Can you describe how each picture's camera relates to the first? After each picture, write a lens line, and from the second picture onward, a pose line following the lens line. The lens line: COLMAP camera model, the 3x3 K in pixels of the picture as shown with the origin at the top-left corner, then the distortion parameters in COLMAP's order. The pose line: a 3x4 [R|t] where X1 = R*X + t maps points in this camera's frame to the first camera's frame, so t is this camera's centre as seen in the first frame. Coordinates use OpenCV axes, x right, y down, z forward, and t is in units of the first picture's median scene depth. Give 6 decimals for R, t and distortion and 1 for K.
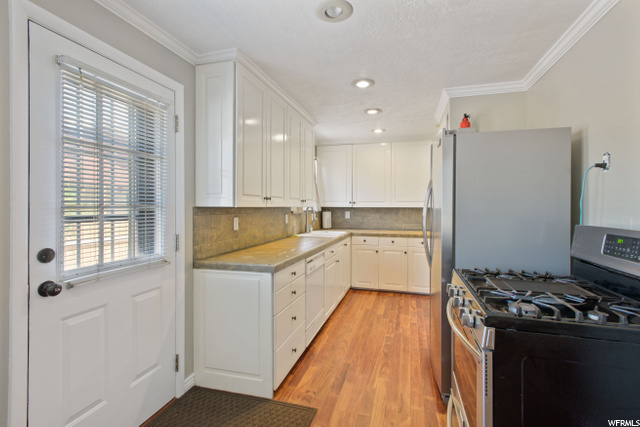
lens RADIAL K [[301.3, 0, 324.2], [0, 301.3, 201.3], [0, 0, 1]] dist [0.017794, -0.000166]
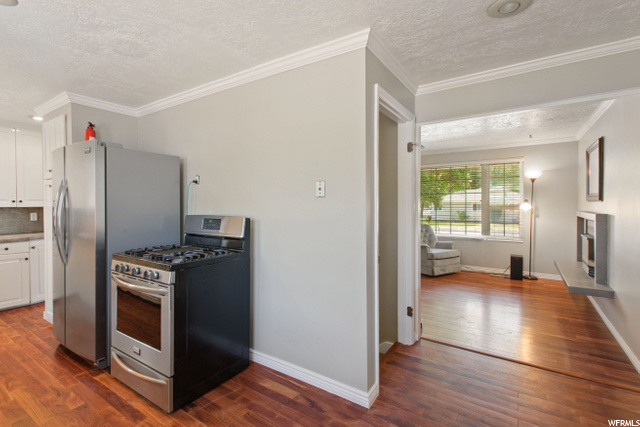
lens RADIAL K [[301.3, 0, 319.7], [0, 301.3, 207.3], [0, 0, 1]] dist [0.017794, -0.000166]
pose [[0.296106, -0.017792, 0.954989, -0.902968], [-0.005581, 0.999777, 0.020357, -0.009659], [-0.955139, -0.011357, 0.295941, -0.359340]]
